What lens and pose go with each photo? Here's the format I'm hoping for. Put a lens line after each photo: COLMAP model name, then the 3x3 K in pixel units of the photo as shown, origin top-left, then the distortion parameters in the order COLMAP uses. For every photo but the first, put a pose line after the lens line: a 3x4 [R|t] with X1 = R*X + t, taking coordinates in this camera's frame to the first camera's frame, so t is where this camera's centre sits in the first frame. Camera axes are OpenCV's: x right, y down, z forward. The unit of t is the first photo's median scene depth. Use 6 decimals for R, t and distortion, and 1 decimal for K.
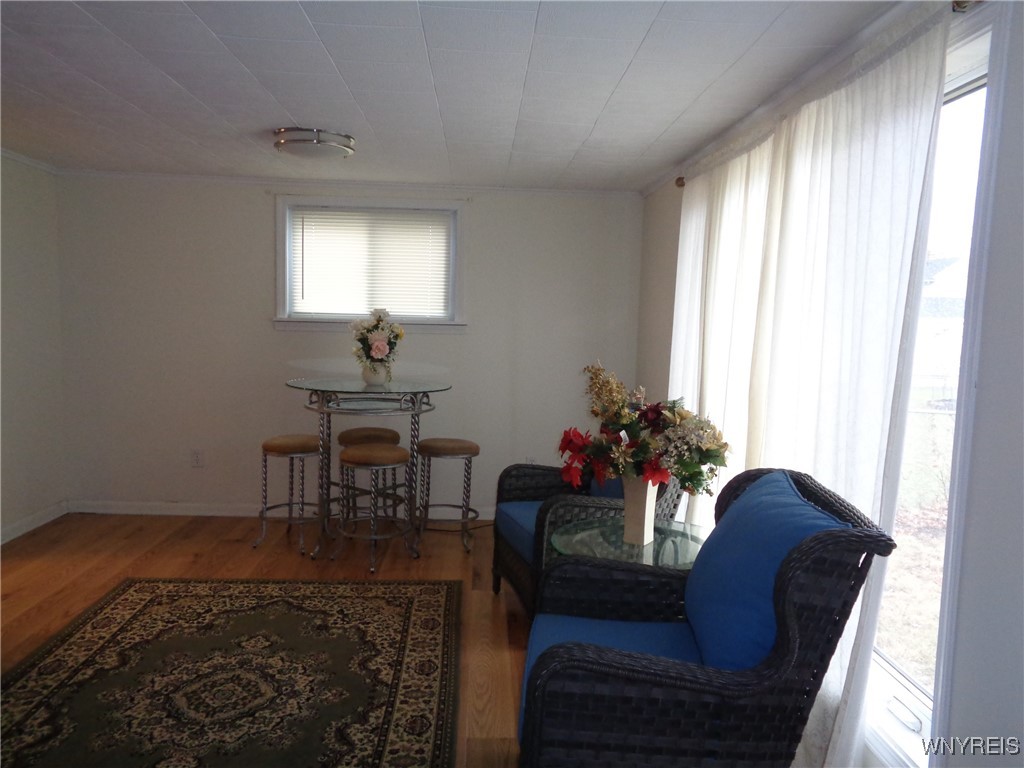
lens RADIAL K [[777.0, 0, 513.6], [0, 777.0, 390.0], [0, 0, 1]] dist [0.018266, 0.004293]
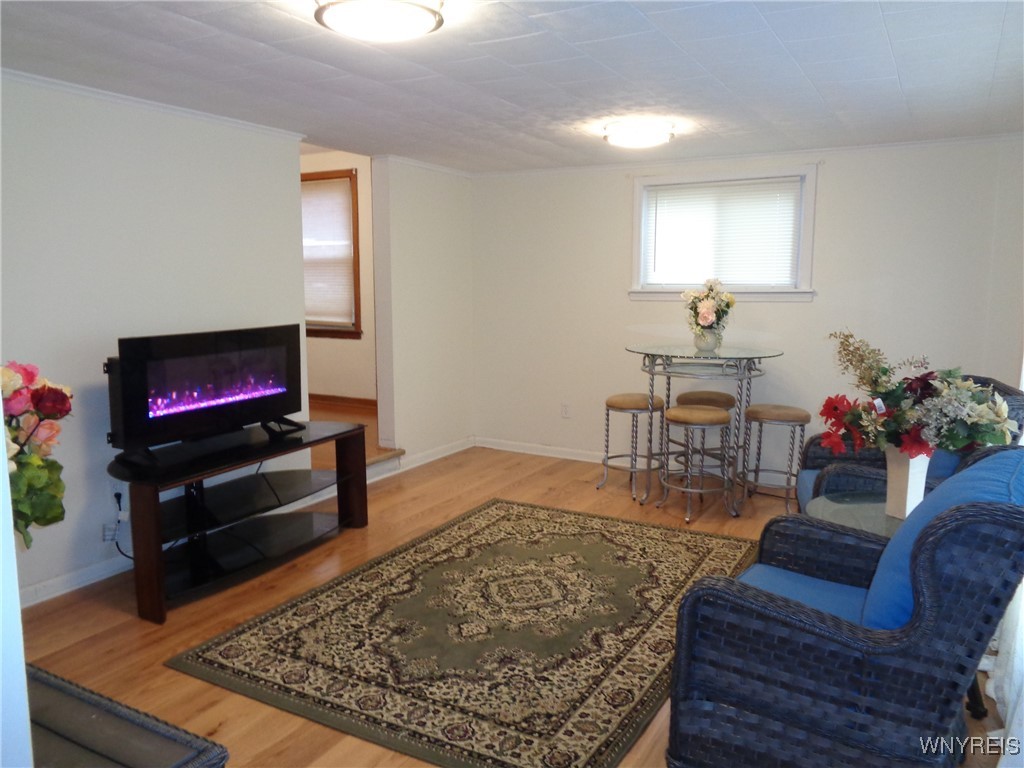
lens RADIAL K [[777.0, 0, 510.7], [0, 777.0, 385.8], [0, 0, 1]] dist [0.018266, 0.004293]
pose [[0.848816, 0.045488, -0.526728, 0.212030], [-0.027545, 0.998744, 0.041862, 0.006122], [0.527970, -0.021024, 0.849003, -0.058994]]
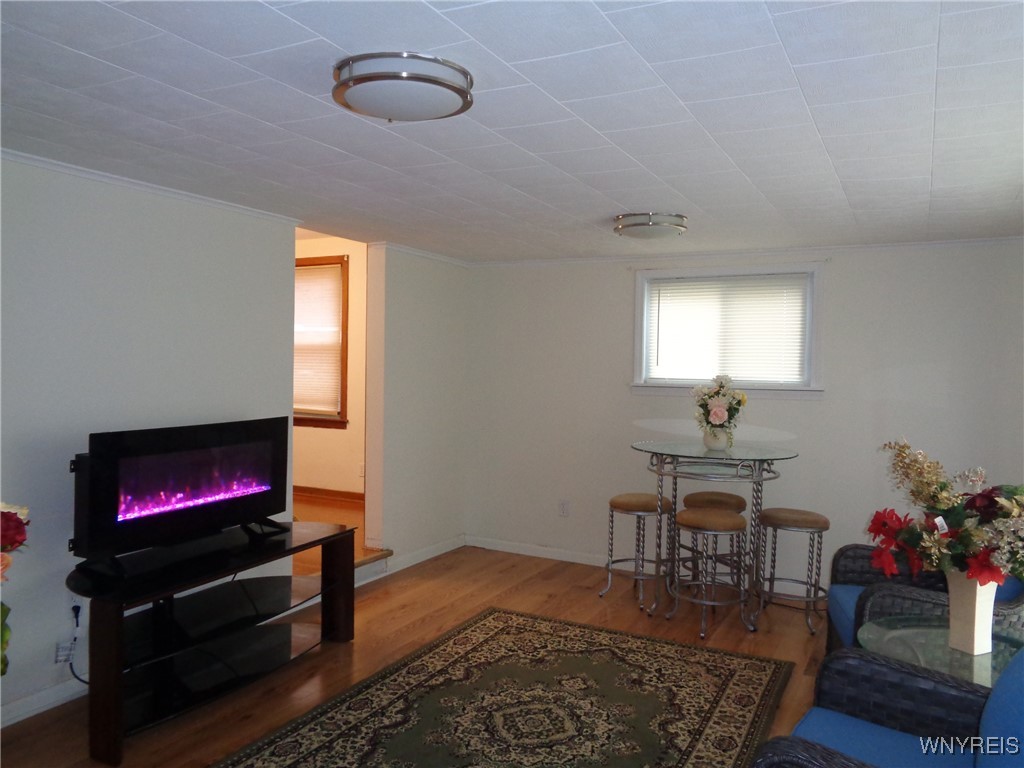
lens RADIAL K [[777.0, 0, 510.9], [0, 777.0, 389.9], [0, 0, 1]] dist [0.018266, 0.004293]
pose [[0.864491, 0.005086, -0.502623, 0.132567], [-0.043052, 0.997023, -0.063959, -0.010924], [0.500802, 0.076931, 0.862136, -0.013947]]
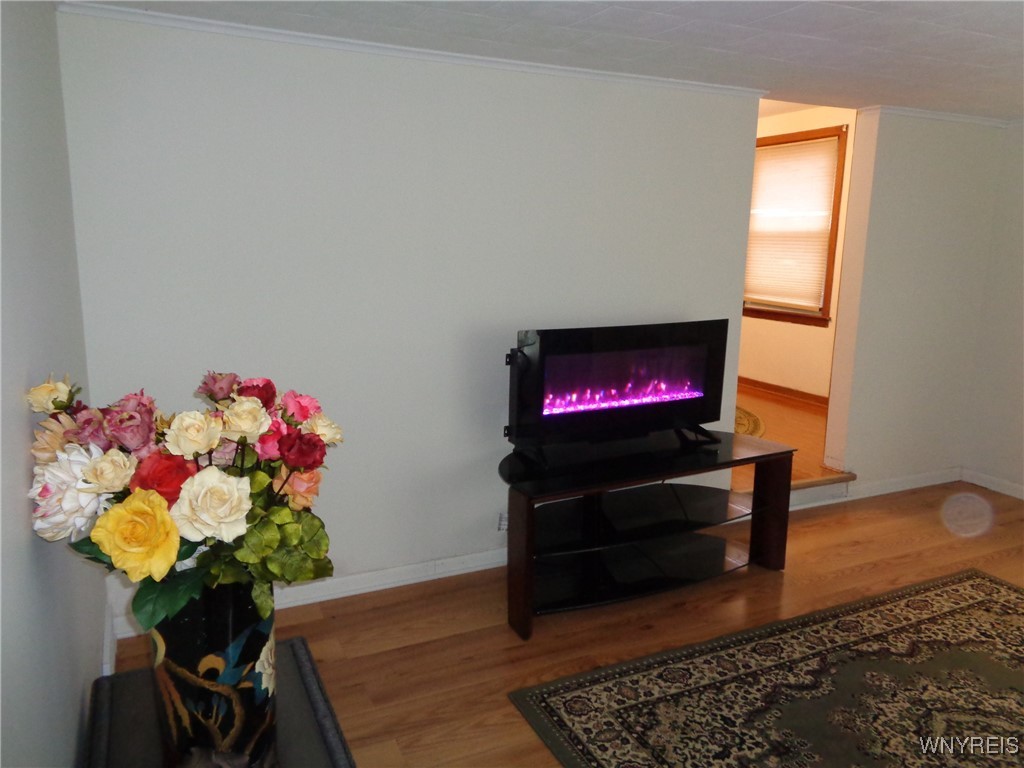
lens RADIAL K [[777.0, 0, 517.5], [0, 777.0, 378.3], [0, 0, 1]] dist [0.018266, 0.004293]
pose [[0.396968, 0.146477, -0.906069, 0.118994], [-0.094674, 0.988452, 0.118316, -0.049507], [0.912937, 0.038814, 0.406252, 0.135356]]
